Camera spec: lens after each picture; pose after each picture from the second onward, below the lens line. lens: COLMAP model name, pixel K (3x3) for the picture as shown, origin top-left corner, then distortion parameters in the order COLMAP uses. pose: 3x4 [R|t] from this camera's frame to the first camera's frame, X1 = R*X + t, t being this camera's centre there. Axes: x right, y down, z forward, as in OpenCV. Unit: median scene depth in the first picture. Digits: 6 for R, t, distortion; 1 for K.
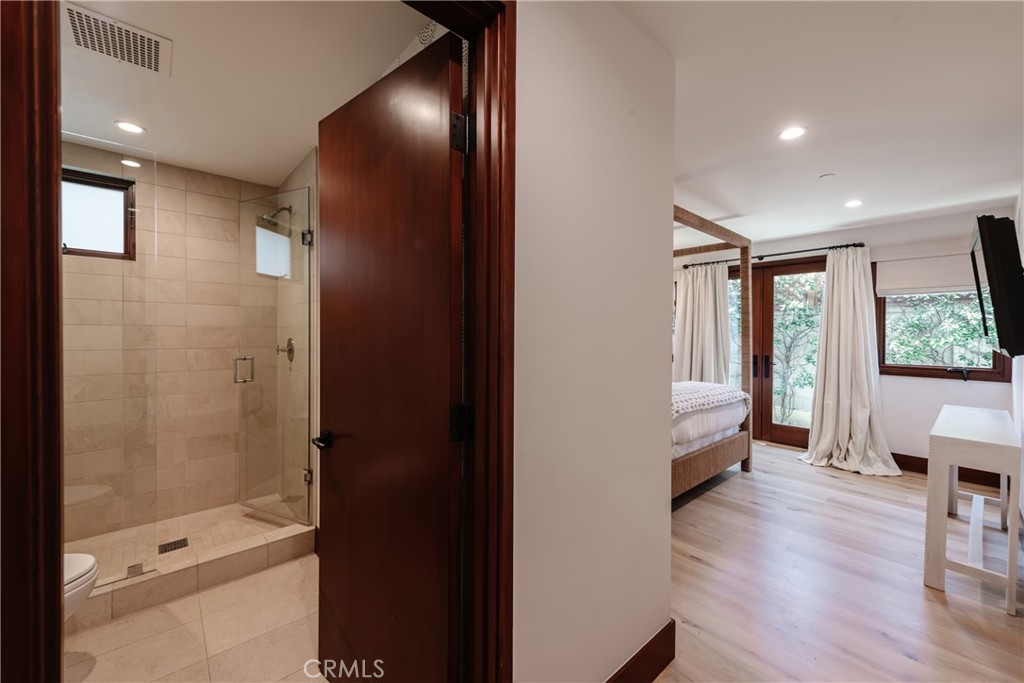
lens RADIAL K [[407.3, 0, 514.9], [0, 407.3, 337.8], [0, 0, 1]] dist [0.000873, 0.000066]
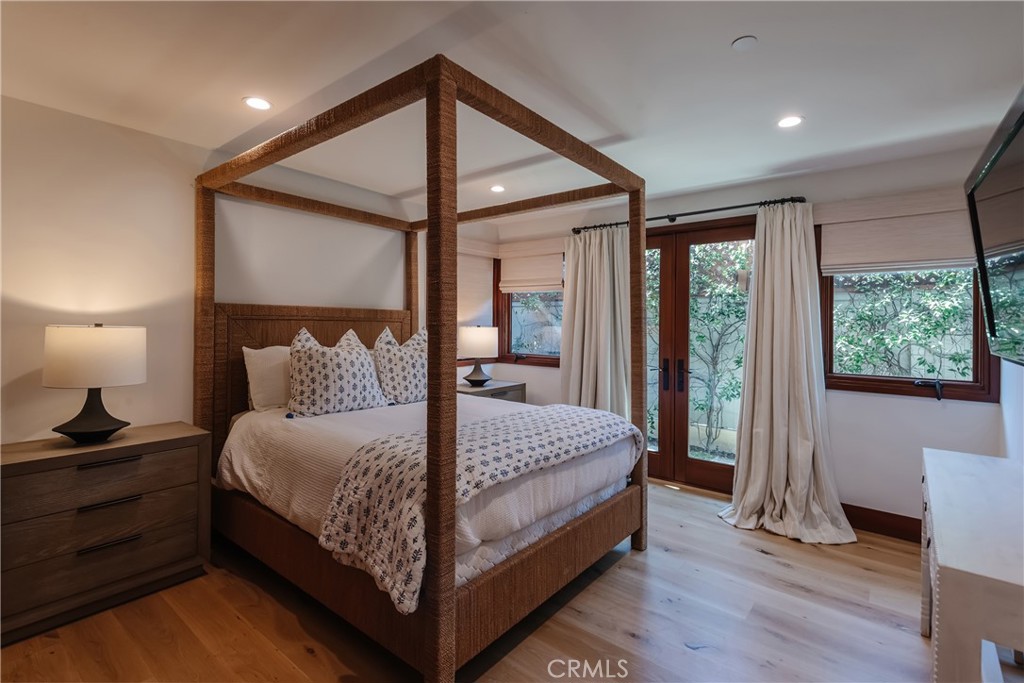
lens RADIAL K [[464.1, 0, 528.0], [0, 464.1, 325.6], [0, 0, 1]] dist [0.019883, -0.000022]
pose [[0.985202, 0.003942, 0.171351, 0.268870], [-0.002736, 0.999970, -0.007270, -0.009474], [-0.171375, 0.006693, 0.985183, 0.312299]]
